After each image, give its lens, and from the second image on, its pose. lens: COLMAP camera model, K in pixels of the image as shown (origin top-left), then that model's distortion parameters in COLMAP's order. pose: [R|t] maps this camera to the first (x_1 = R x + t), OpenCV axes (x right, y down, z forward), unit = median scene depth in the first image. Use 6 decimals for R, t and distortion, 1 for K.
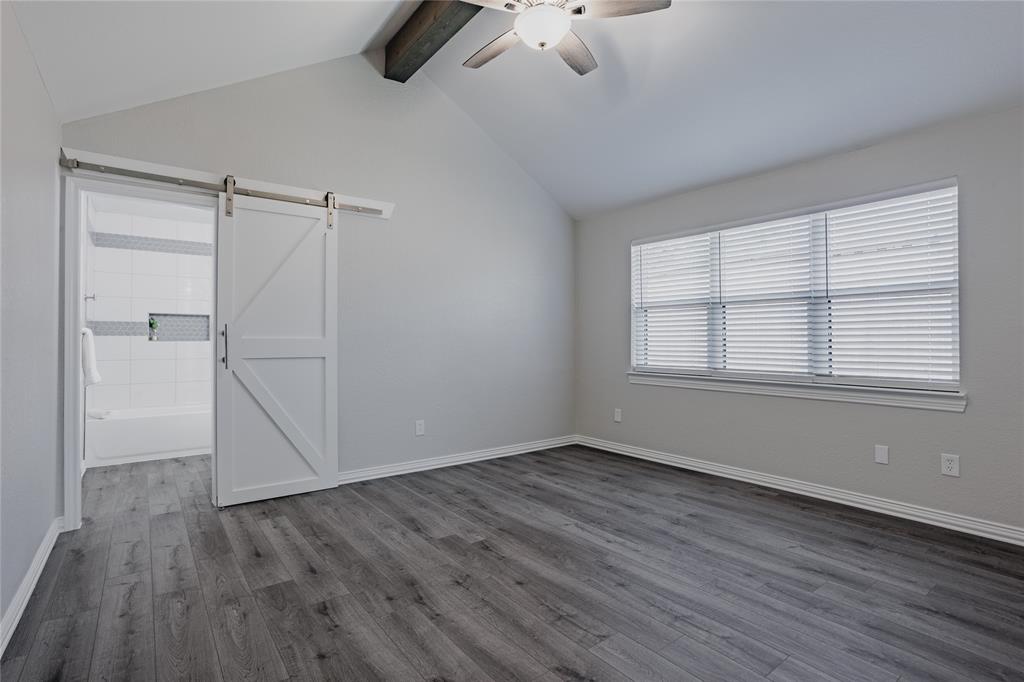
lens RADIAL K [[506.9, 0, 513.5], [0, 506.9, 334.9], [0, 0, 1]] dist [-0.030655, 0.005321]
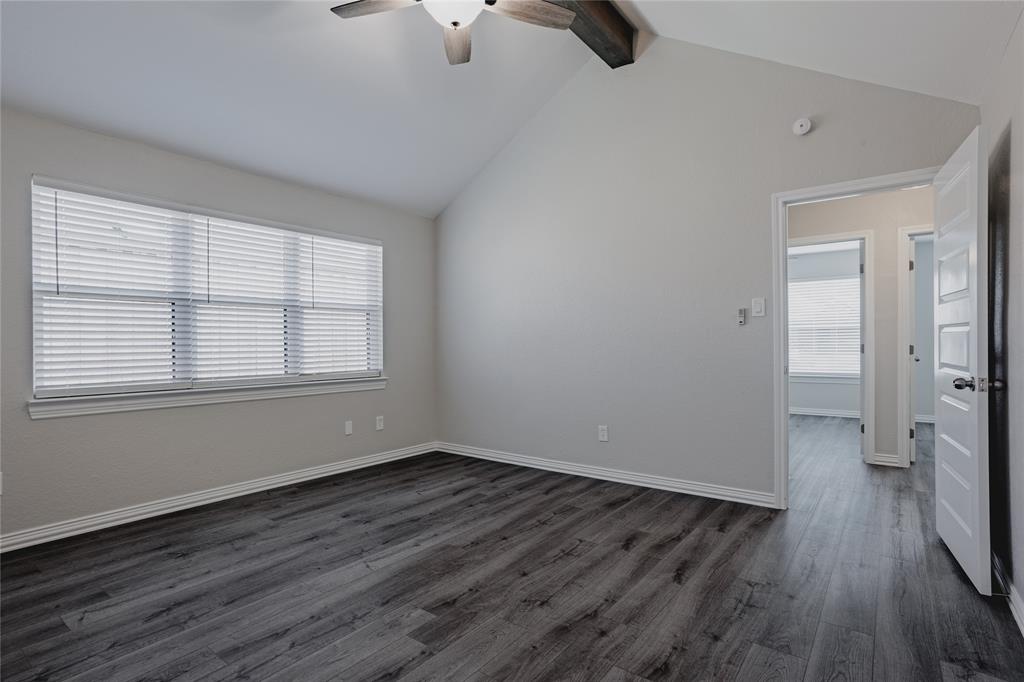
lens RADIAL K [[506.9, 0, 516.1], [0, 506.9, 347.7], [0, 0, 1]] dist [-0.030655, 0.005321]
pose [[-0.278294, -0.005467, 0.960480, -0.763054], [-0.002926, 0.999984, 0.004844, 0.013640], [-0.960492, -0.001463, -0.278305, 1.013103]]
